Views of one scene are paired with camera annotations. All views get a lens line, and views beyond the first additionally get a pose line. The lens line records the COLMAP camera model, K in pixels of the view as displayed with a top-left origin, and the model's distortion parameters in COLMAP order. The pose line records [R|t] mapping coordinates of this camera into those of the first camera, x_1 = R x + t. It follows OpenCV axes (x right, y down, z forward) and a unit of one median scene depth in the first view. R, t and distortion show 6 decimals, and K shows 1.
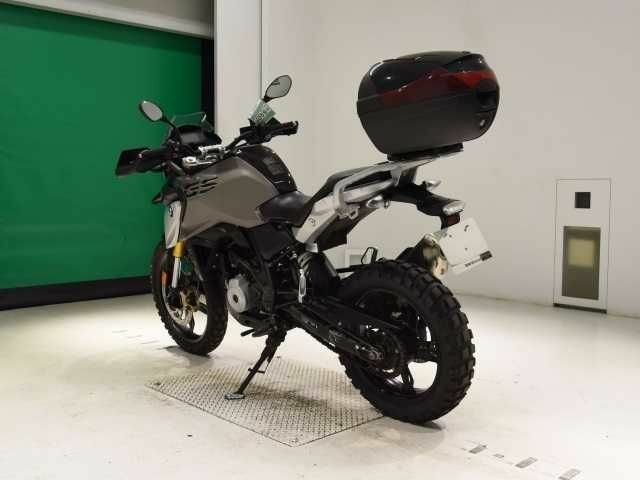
lens RADIAL K [[655.6, 0, 297.1], [0, 655.6, 238.7], [0, 0, 1]] dist [-0.062196, 0.012584]
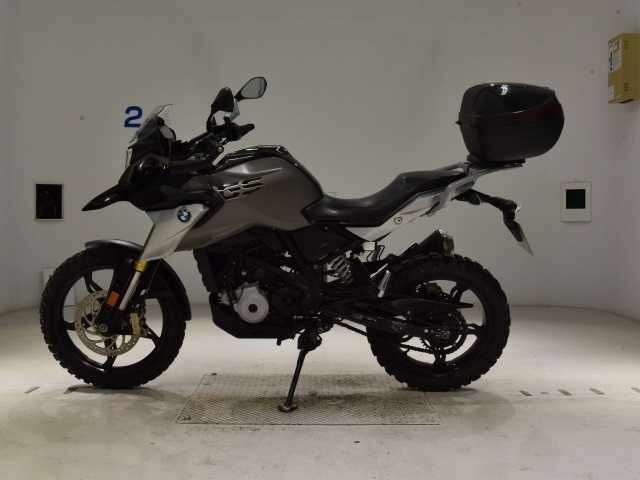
lens RADIAL K [[655.6, 0, 297.1], [0, 655.6, 238.7], [0, 0, 1]] dist [-0.062196, 0.012584]
pose [[0.715675, -0.031184, 0.697736, -0.732790], [0.054298, 0.998463, -0.011069, 0.006520], [-0.696319, 0.045808, 0.716269, 0.297536]]
